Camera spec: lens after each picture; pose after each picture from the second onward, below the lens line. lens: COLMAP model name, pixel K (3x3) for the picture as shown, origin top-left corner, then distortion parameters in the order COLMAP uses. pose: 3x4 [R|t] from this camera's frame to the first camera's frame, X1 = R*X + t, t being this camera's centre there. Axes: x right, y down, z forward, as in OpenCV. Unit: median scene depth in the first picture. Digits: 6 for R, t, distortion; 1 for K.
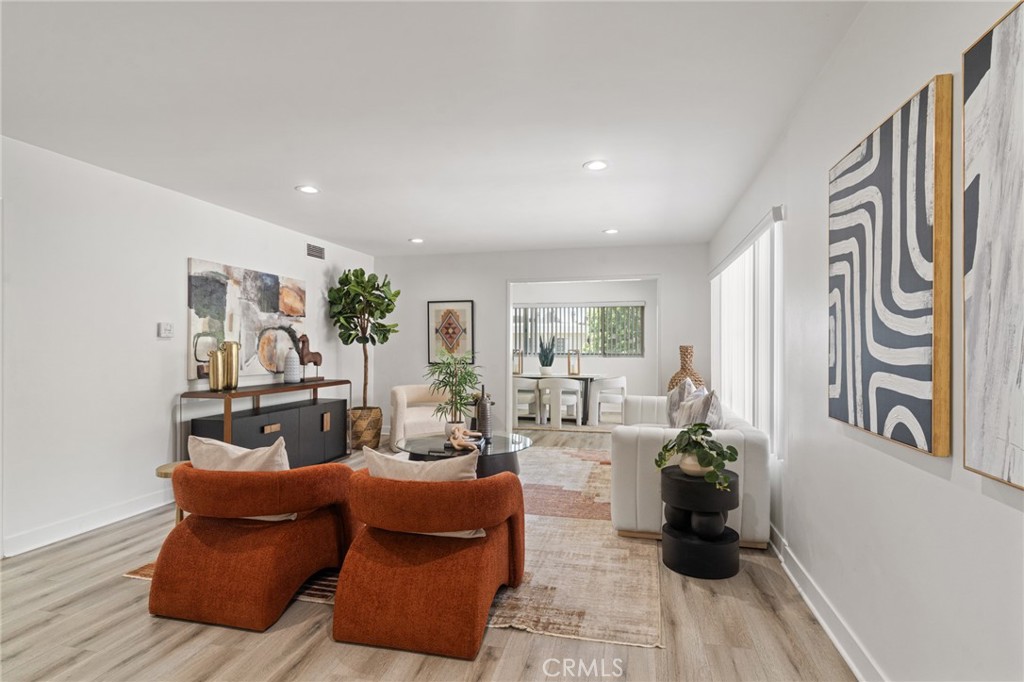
lens RADIAL K [[522.7, 0, 505.2], [0, 522.7, 345.9], [0, 0, 1]] dist [-0.000168, -0.000152]
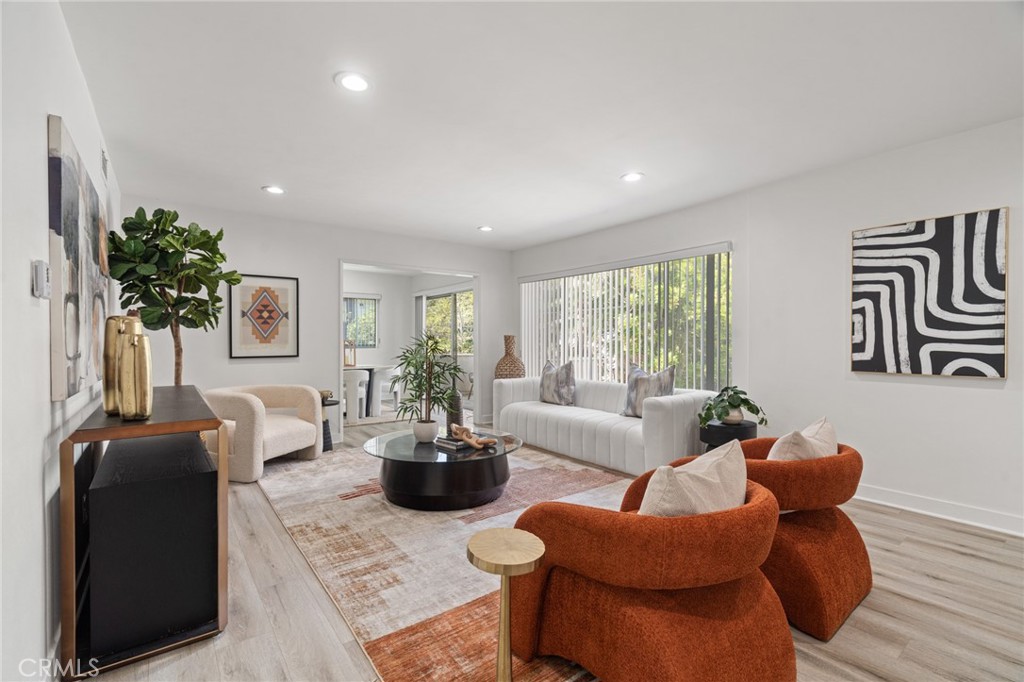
lens RADIAL K [[459.3, 0, 508.7], [0, 459.3, 343.5], [0, 0, 1]] dist [-0.008853, 0.003859]
pose [[0.623162, -0.006015, 0.782070, -0.454859], [0.000781, 0.999975, 0.007069, 0.010452], [-0.782092, -0.003794, 0.623151, 0.326645]]
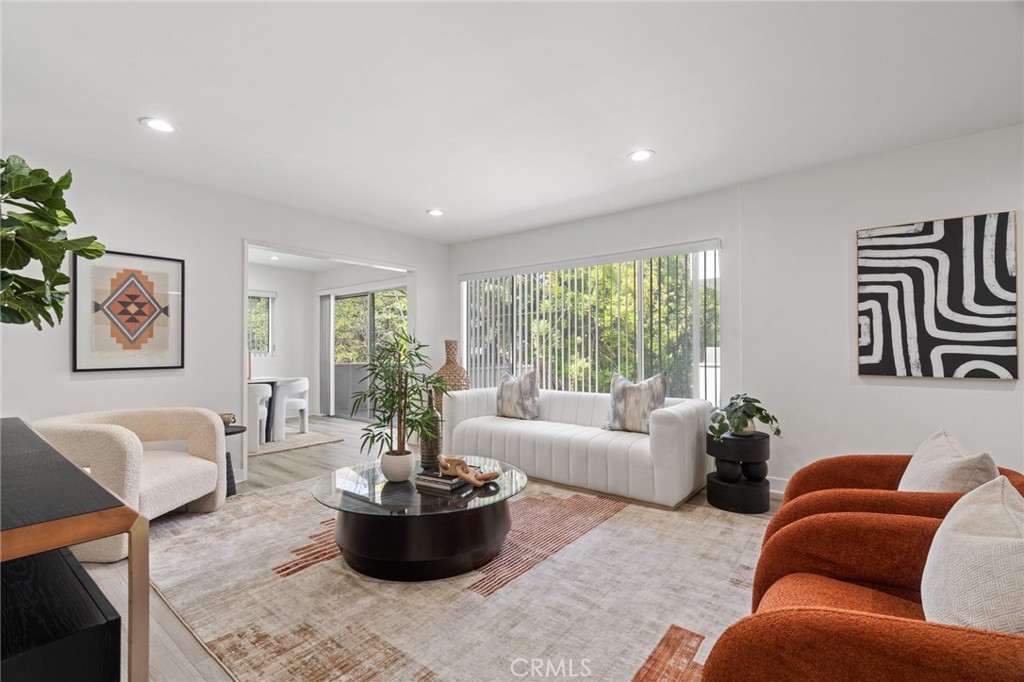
lens RADIAL K [[459.3, 0, 508.7], [0, 459.3, 343.6], [0, 0, 1]] dist [-0.008853, 0.003859]
pose [[0.410832, 0.007237, 0.911683, -0.418682], [0.003669, 0.999947, -0.009591, 0.014894], [-0.911704, 0.007285, 0.410783, 0.493936]]
